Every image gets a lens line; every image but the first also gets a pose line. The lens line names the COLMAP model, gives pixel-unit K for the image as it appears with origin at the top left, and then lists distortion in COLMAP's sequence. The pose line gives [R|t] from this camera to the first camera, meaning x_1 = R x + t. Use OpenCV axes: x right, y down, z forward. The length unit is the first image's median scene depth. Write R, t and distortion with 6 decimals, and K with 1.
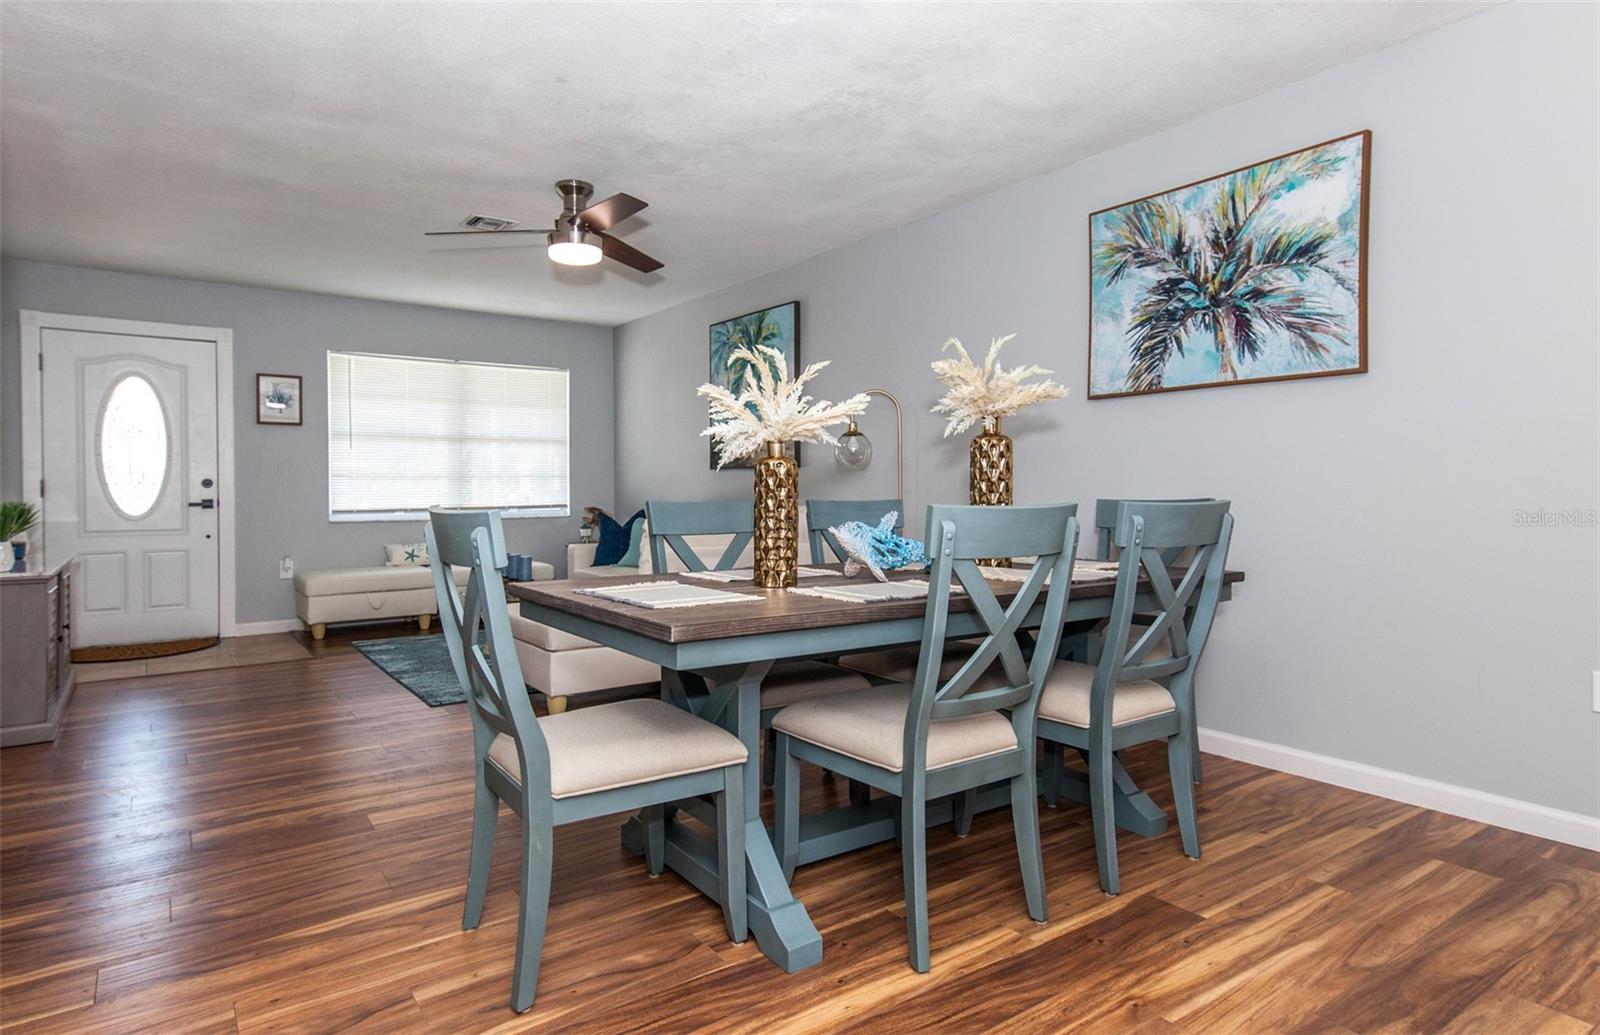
lens RADIAL K [[907.2, 0, 795.7], [0, 907.2, 510.6], [0, 0, 1]] dist [0.017566, -0.000183]
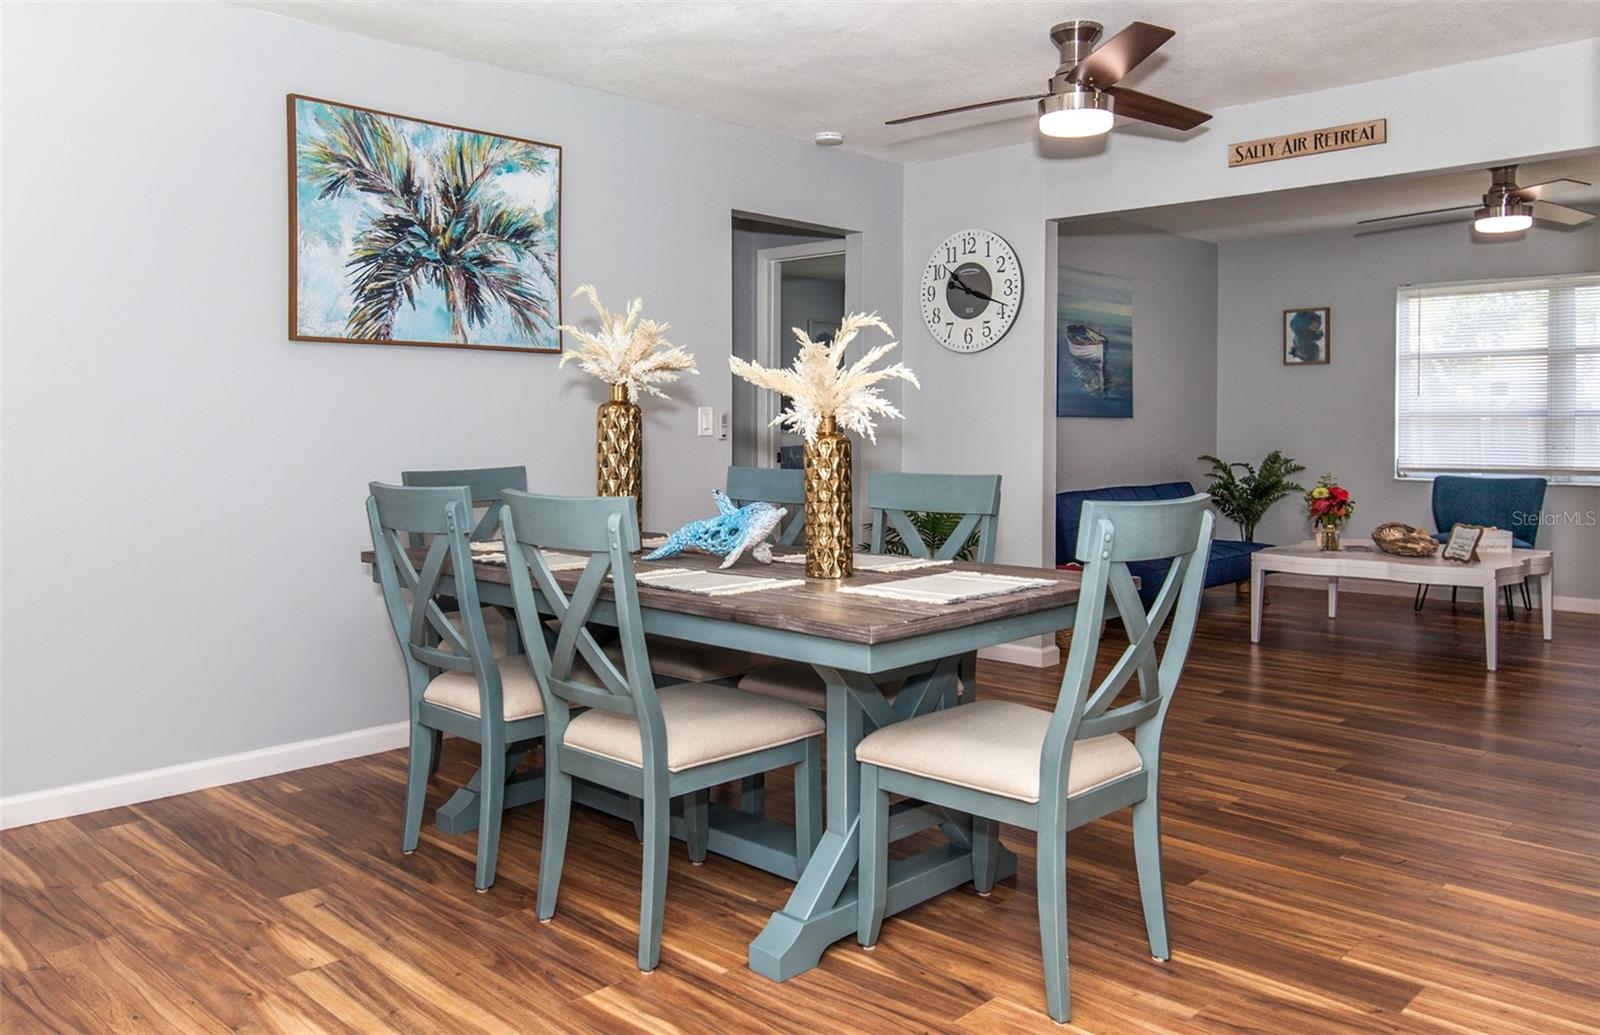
lens RADIAL K [[1199.6, 0, 772.2], [0, 1199.6, 474.3], [0, 0, 1]] dist [0.005626, -0.003689]
pose [[-0.181798, -0.038178, 0.982594, -0.775647], [0.022798, 0.998814, 0.043026, -0.047570], [-0.983072, 0.030224, -0.180712, 0.840191]]
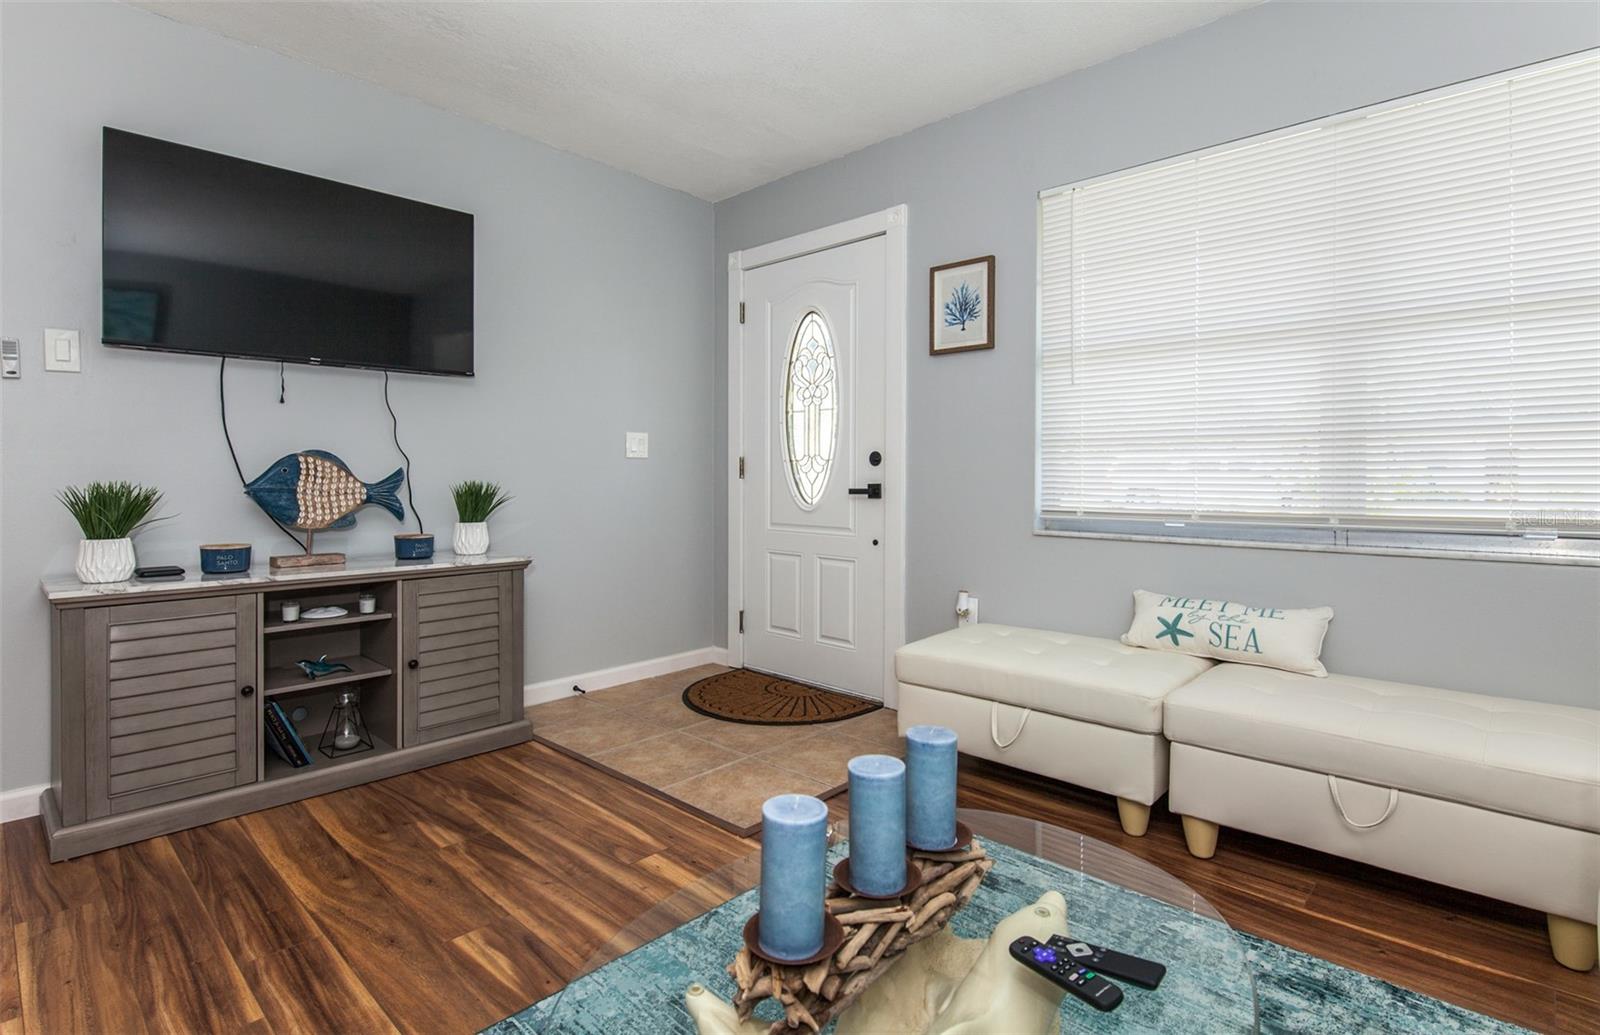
lens RADIAL K [[772.0, 0, 795.2], [0, 772.0, 480.2], [0, 0, 1]] dist [-0.006835, -0.000366]
pose [[0.197903, 0.009996, -0.980171, -0.211116], [-0.027604, 0.999608, 0.004621, -0.026212], [0.979833, 0.026142, 0.198102, 1.379405]]
